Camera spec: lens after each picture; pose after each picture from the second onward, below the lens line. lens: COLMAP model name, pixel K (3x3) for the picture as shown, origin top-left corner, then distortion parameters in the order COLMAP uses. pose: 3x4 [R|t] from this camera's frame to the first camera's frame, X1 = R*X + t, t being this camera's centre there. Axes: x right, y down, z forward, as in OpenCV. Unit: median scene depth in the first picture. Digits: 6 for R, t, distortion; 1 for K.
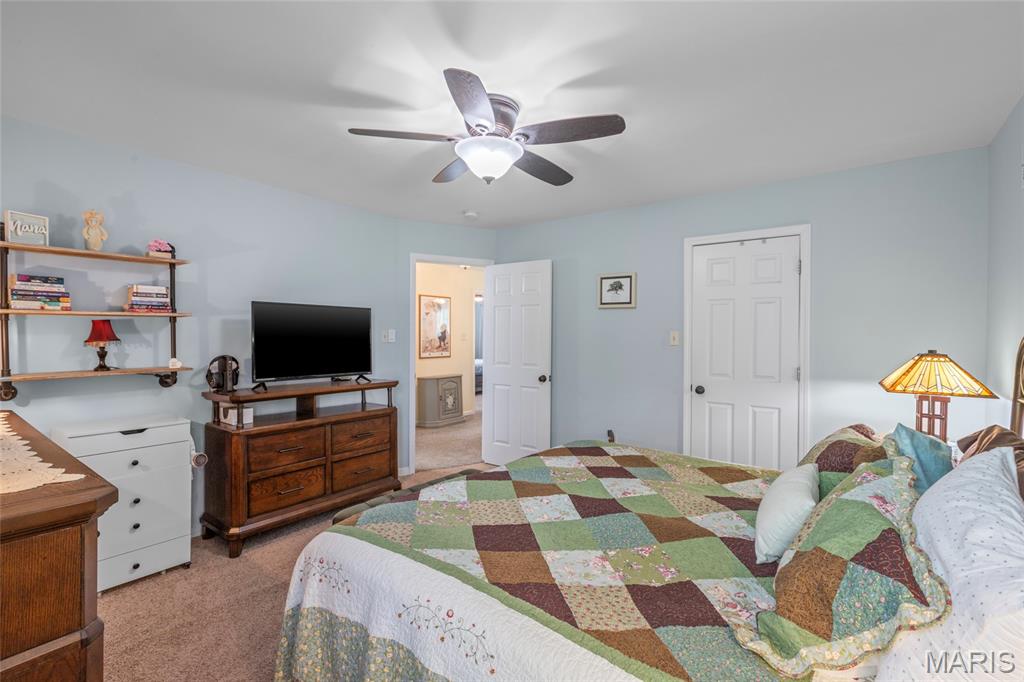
lens RADIAL K [[455.3, 0, 511.0], [0, 455.3, 336.6], [0, 0, 1]] dist [-0.002013, -0.000208]
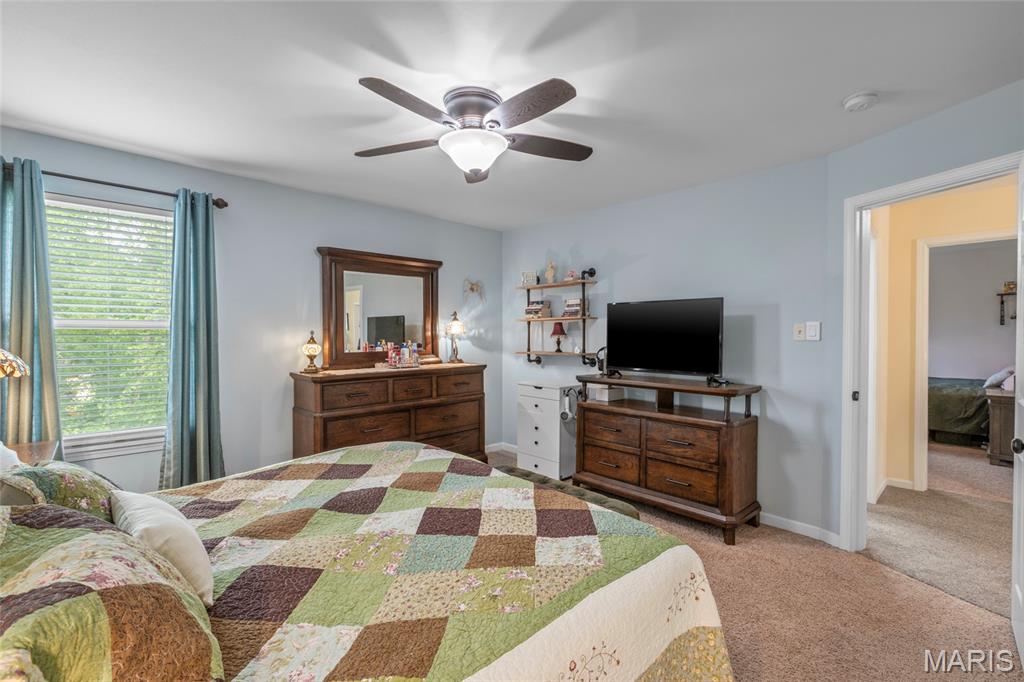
lens RADIAL K [[455.3, 0, 511.0], [0, 455.3, 336.6], [0, 0, 1]] dist [-0.002013, -0.000208]
pose [[-0.162450, 0.005571, -0.986701, 0.823225], [-0.002091, 0.999980, 0.005990, 0.006278], [0.986714, 0.003037, -0.162436, 1.101461]]
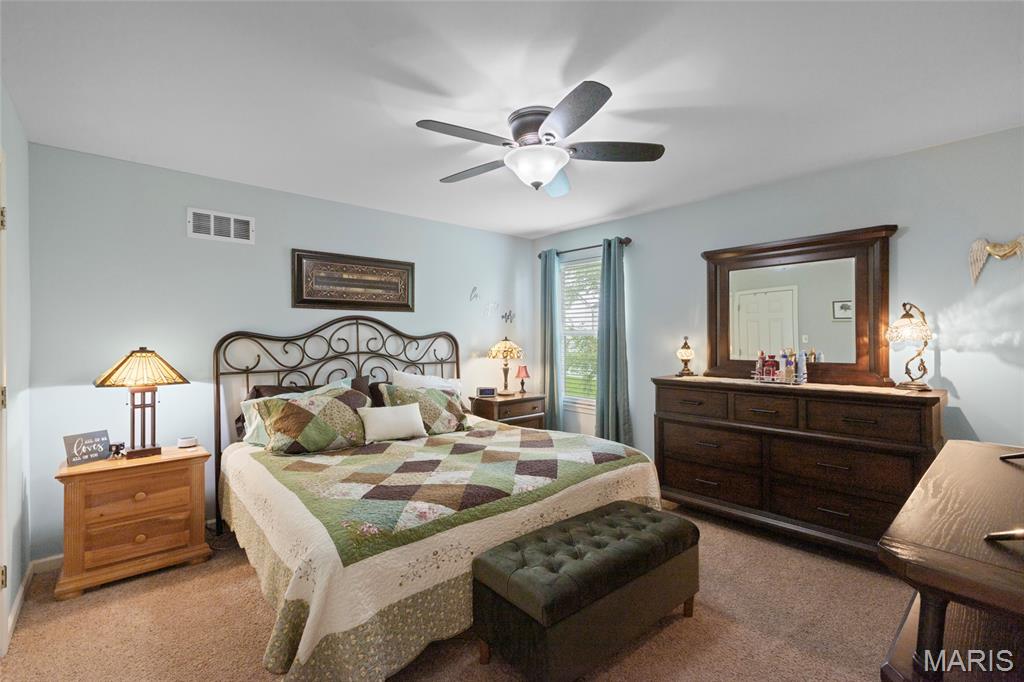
lens RADIAL K [[455.3, 0, 511.0], [0, 455.3, 336.6], [0, 0, 1]] dist [-0.002013, -0.000208]
pose [[-0.980184, -0.002793, 0.198070, -0.174220], [-0.003217, 0.999993, -0.001819, 0.003085], [-0.198064, -0.002420, -0.980186, 1.802858]]
